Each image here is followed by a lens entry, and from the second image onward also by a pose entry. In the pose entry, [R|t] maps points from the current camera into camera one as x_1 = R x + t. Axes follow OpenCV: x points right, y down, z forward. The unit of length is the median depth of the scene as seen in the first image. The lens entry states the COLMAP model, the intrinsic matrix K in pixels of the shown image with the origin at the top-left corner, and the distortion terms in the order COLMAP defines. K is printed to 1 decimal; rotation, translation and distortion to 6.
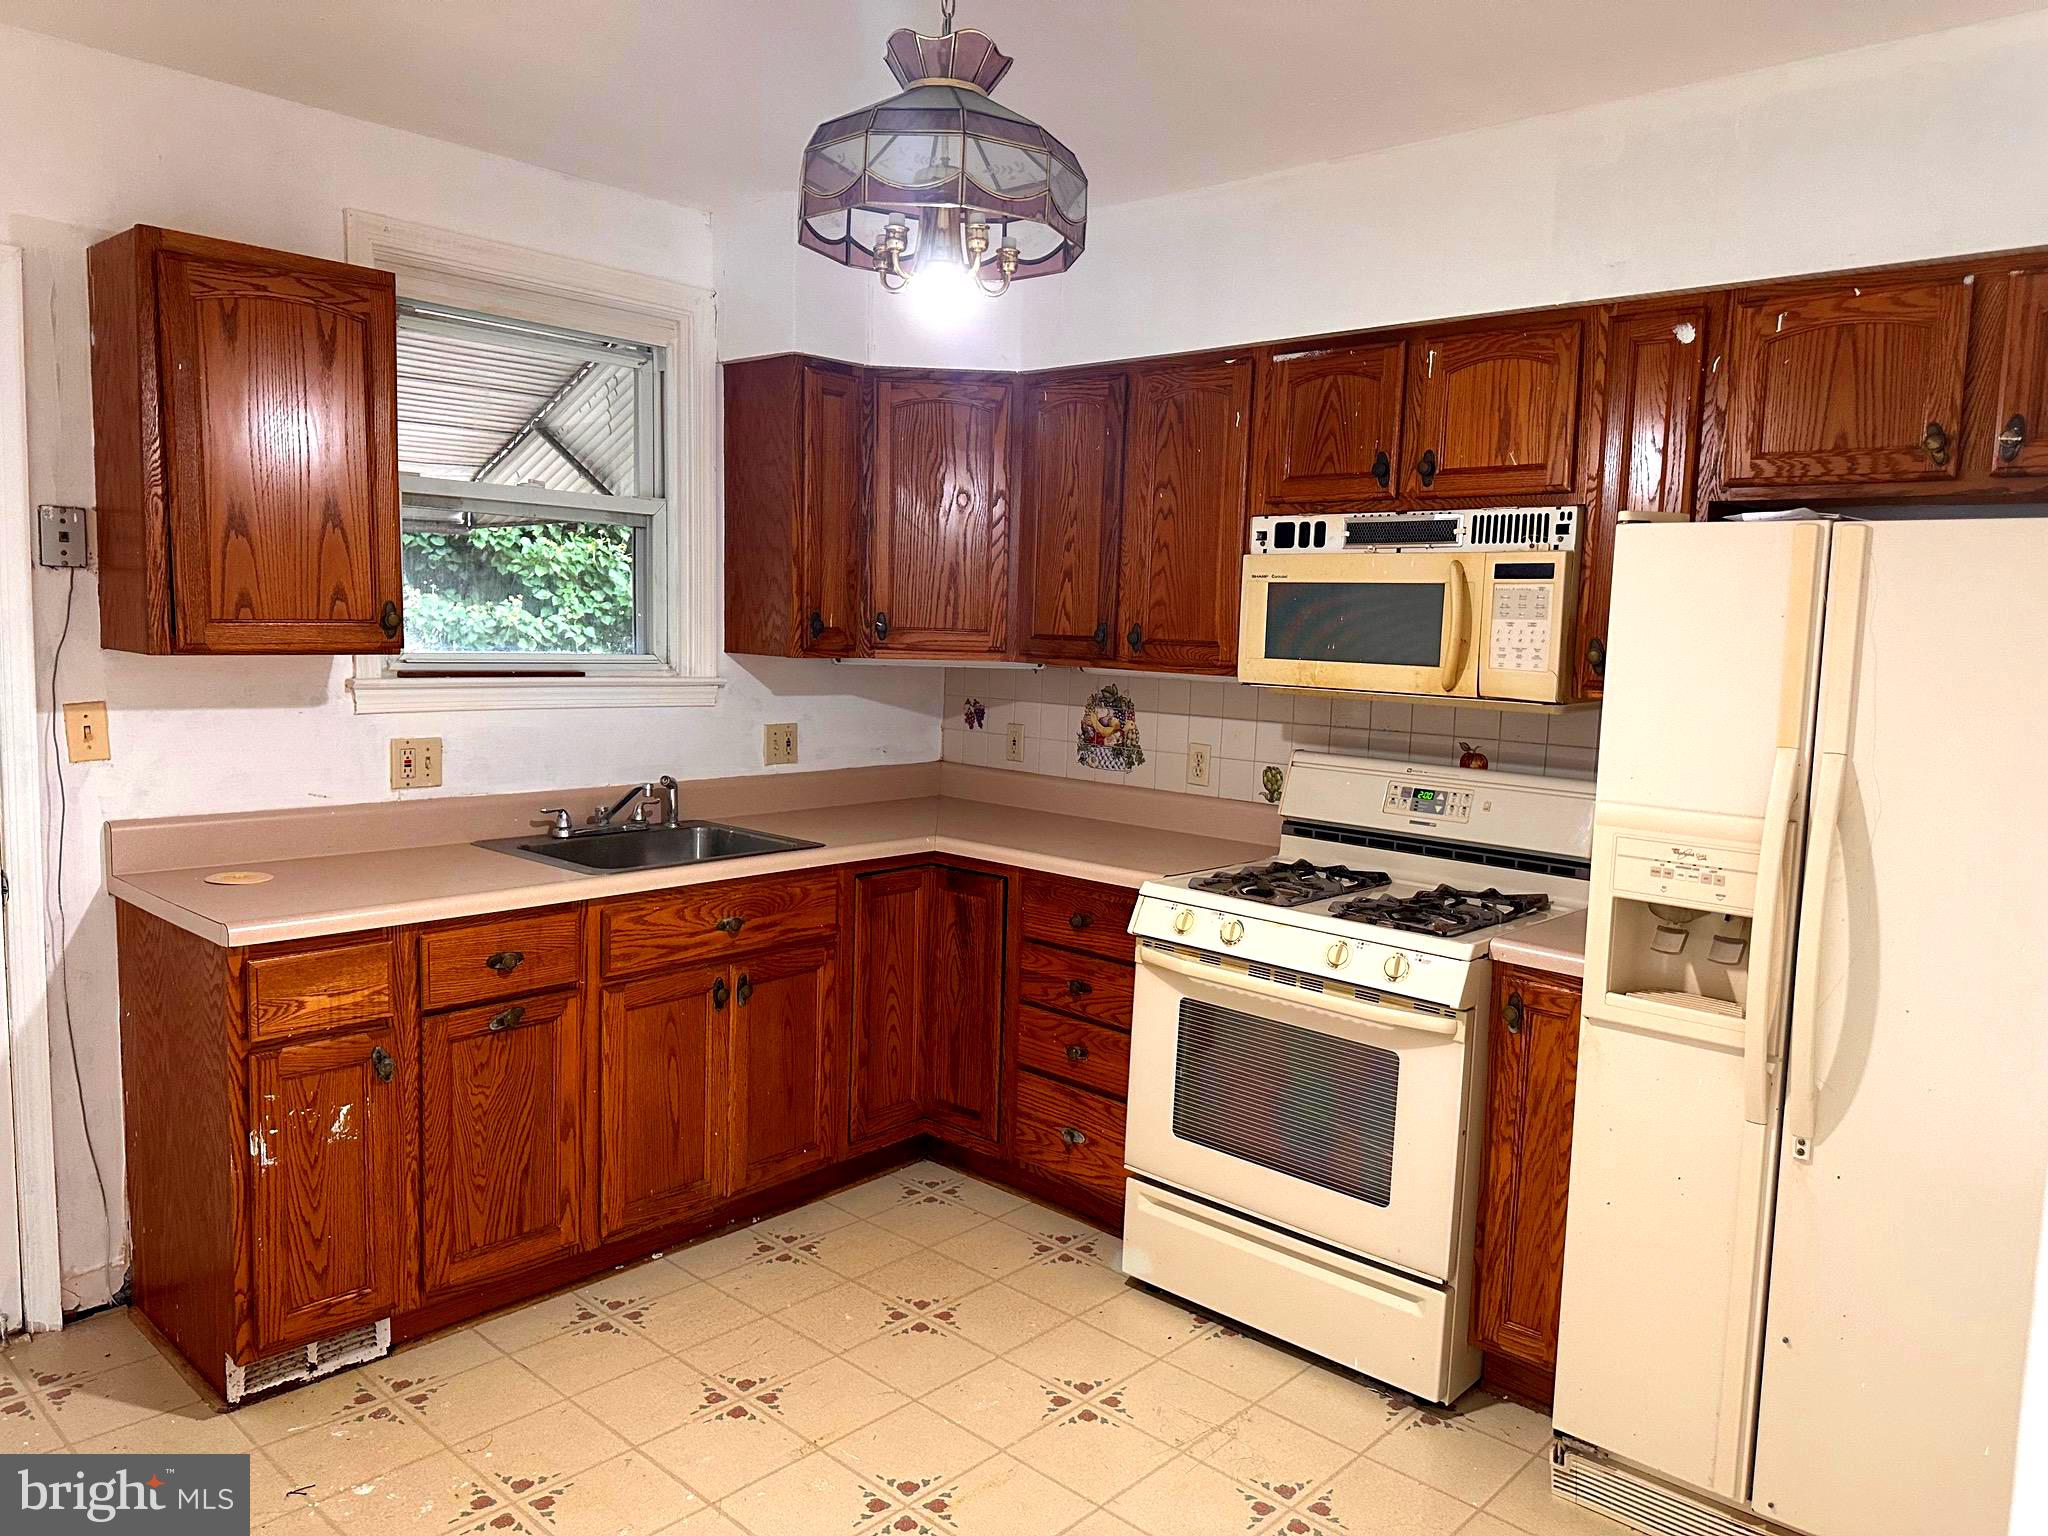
lens RADIAL K [[1456.1, 0, 1078.0], [0, 1456.1, 758.9], [0, 0, 1]] dist [0.061444, -0.084903]
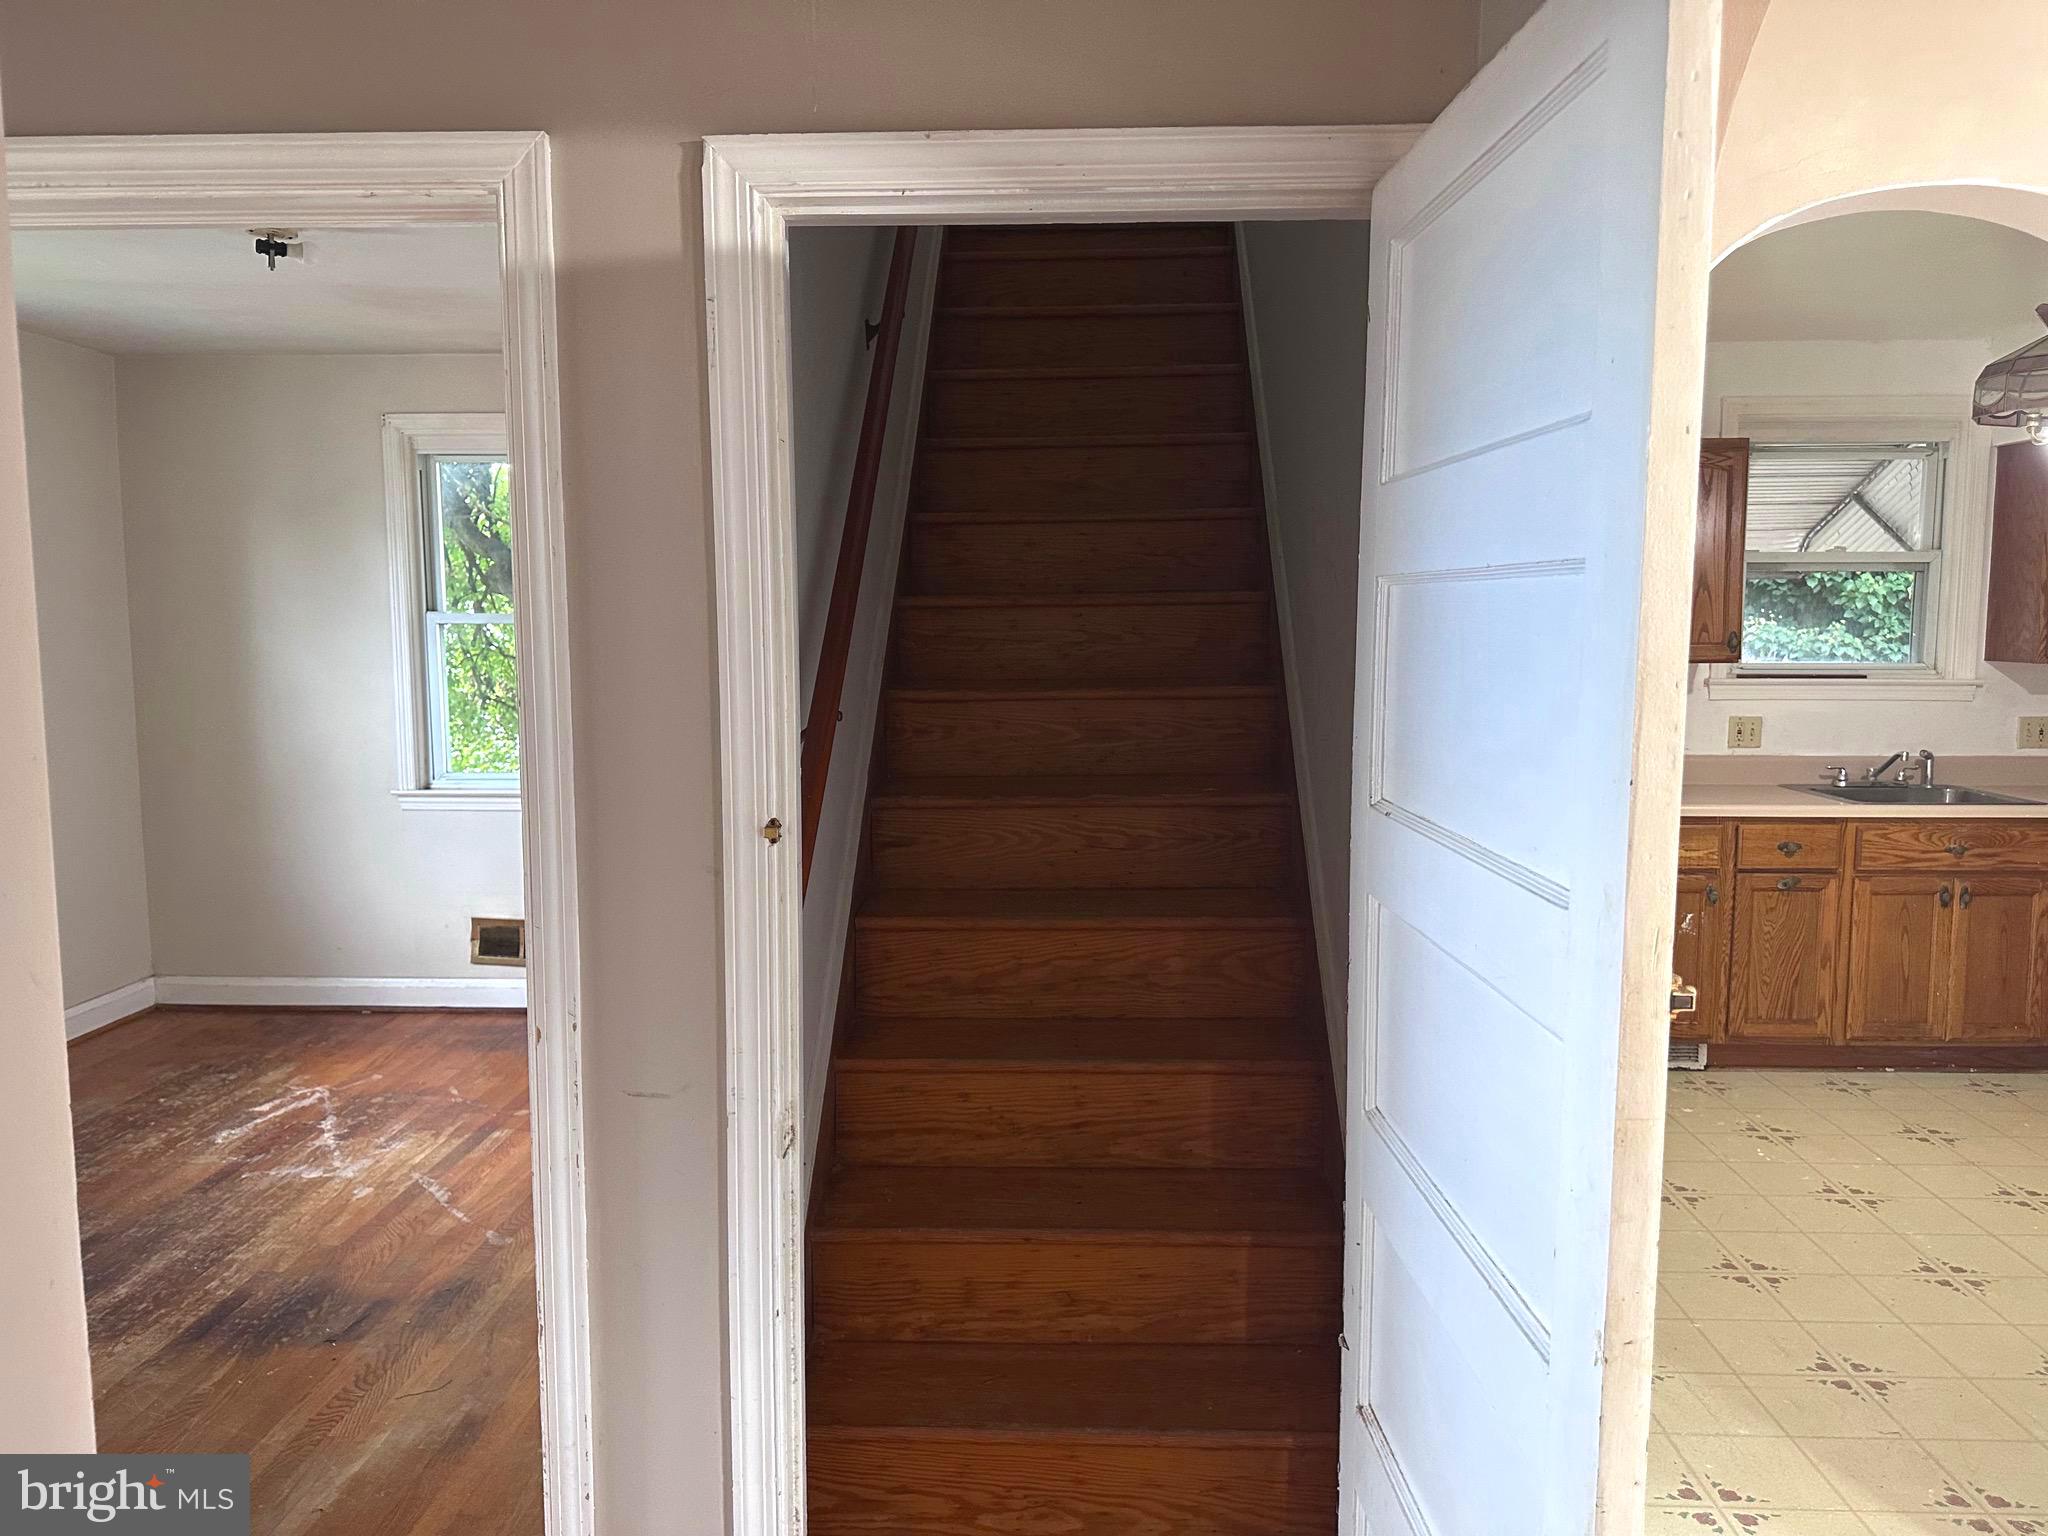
lens RADIAL K [[1432.1, 0, 1024.0], [0, 1432.1, 768.0], [0, 0, 1]] dist [0.052244, -0.063326]
pose [[0.623176, 0.050204, -0.780469, 0.311467], [-0.056006, 0.998240, 0.019493, 0.059587], [0.780074, 0.031564, 0.624891, -0.636313]]
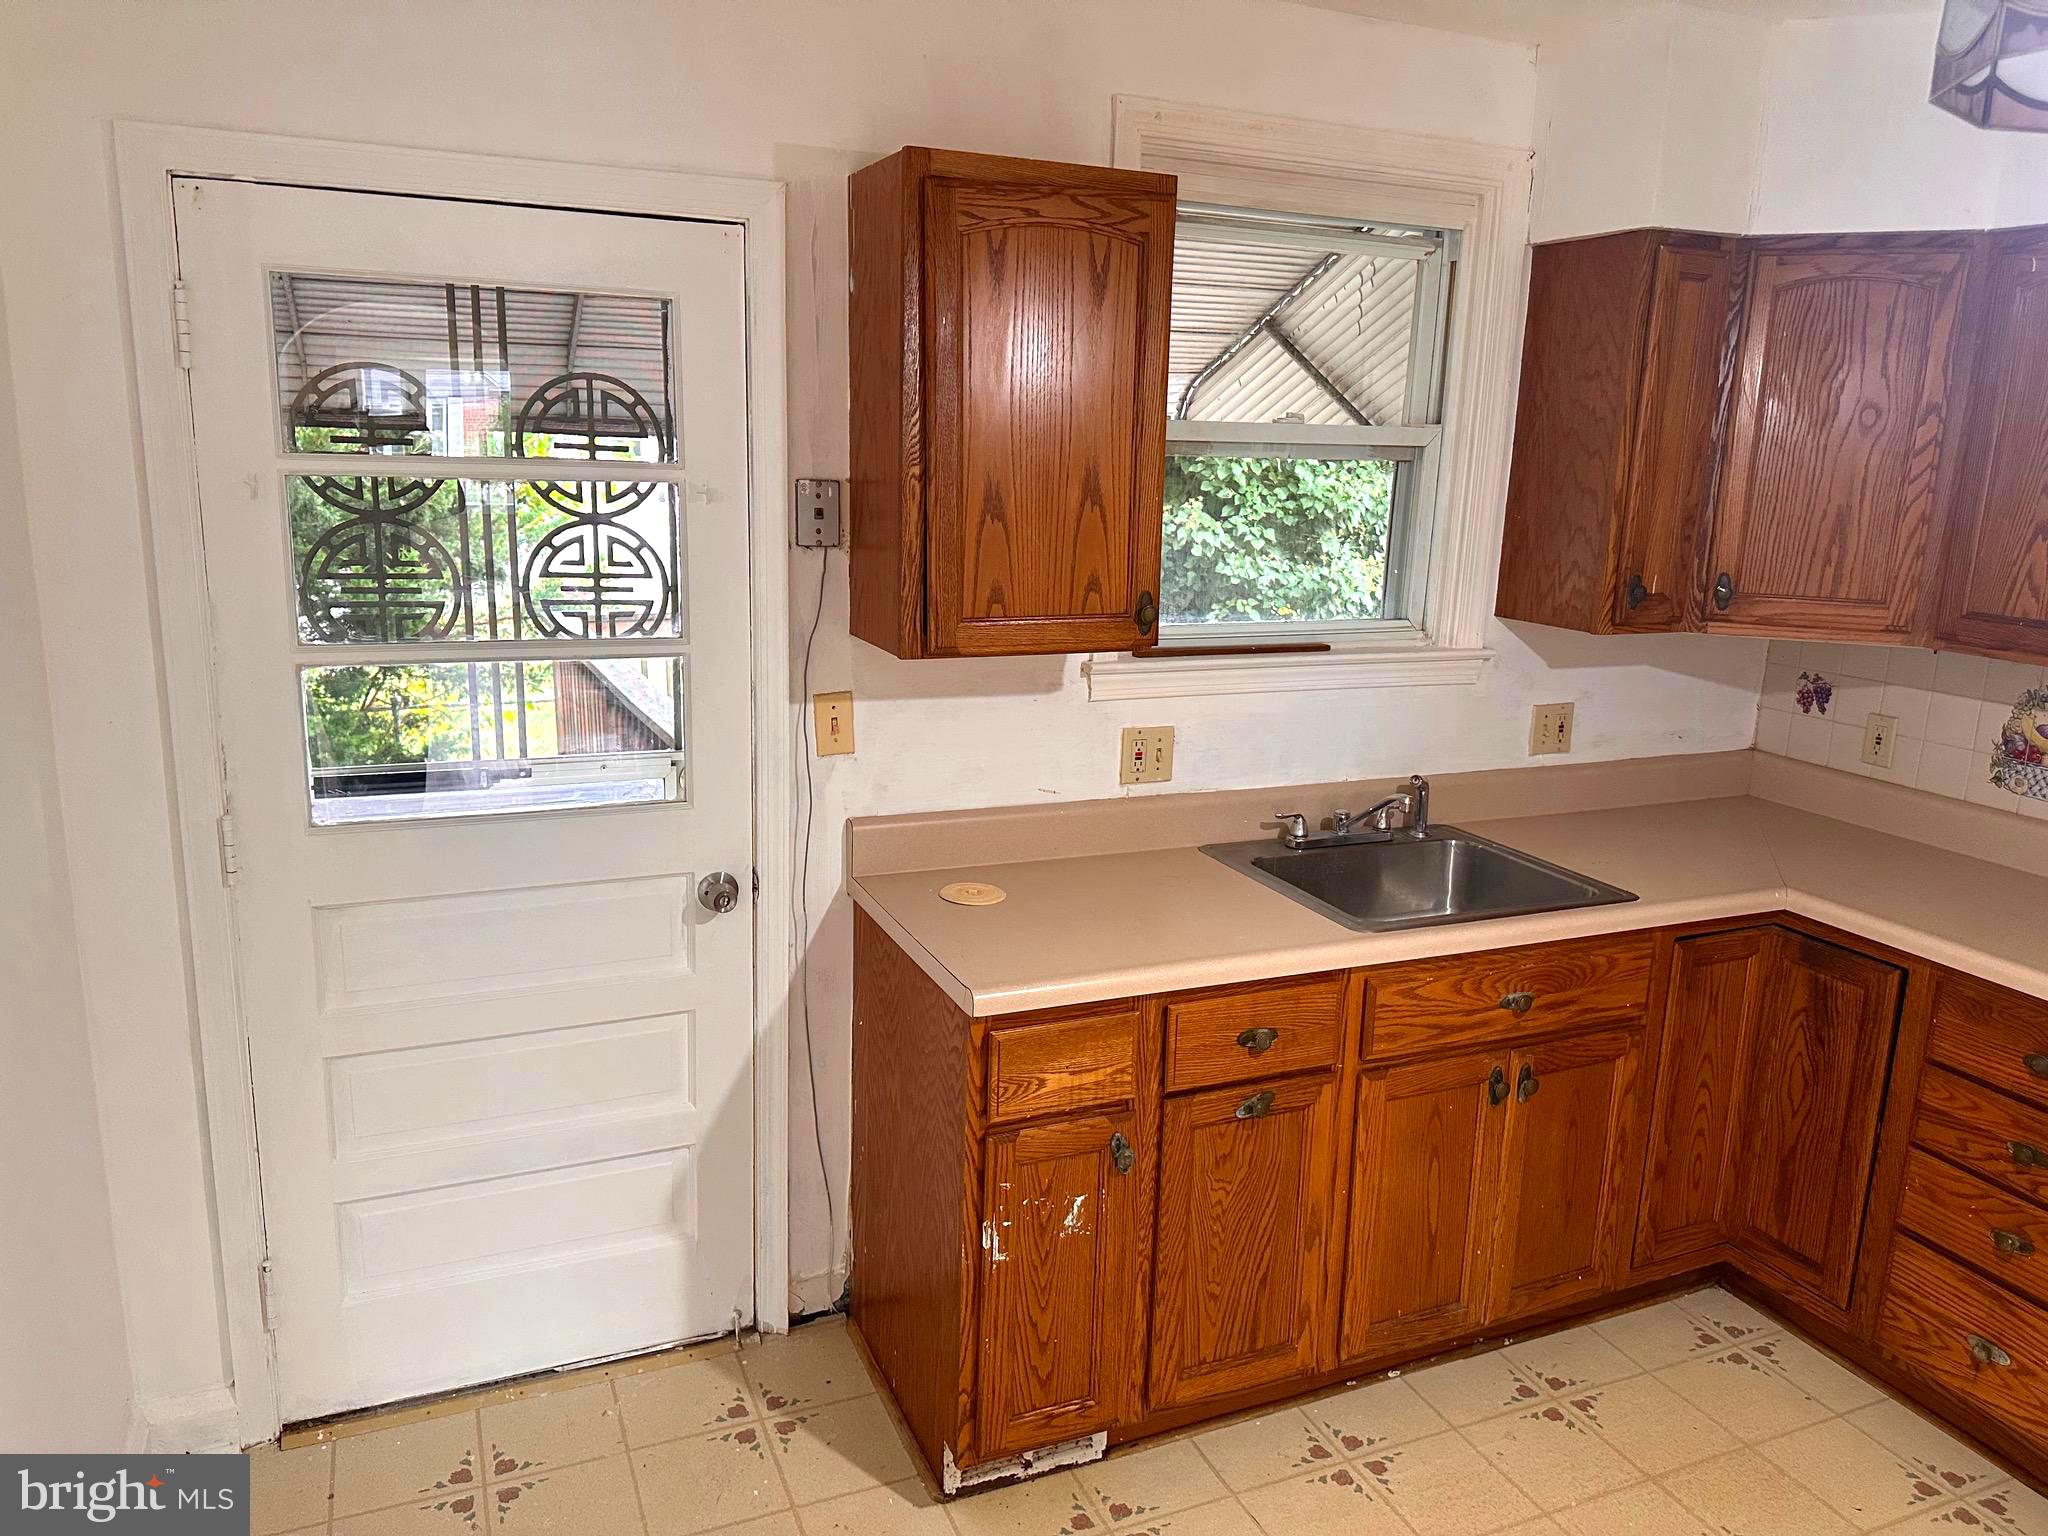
lens RADIAL K [[1445.4, 0, 1030.9], [0, 1445.4, 744.1], [0, 0, 1]] dist [0.114832, -0.144156]
pose [[0.904694, 0.082885, -0.417921, -0.165336], [-0.042887, 0.993629, 0.104223, -0.096137], [0.423897, -0.076366, 0.902485, 0.211275]]
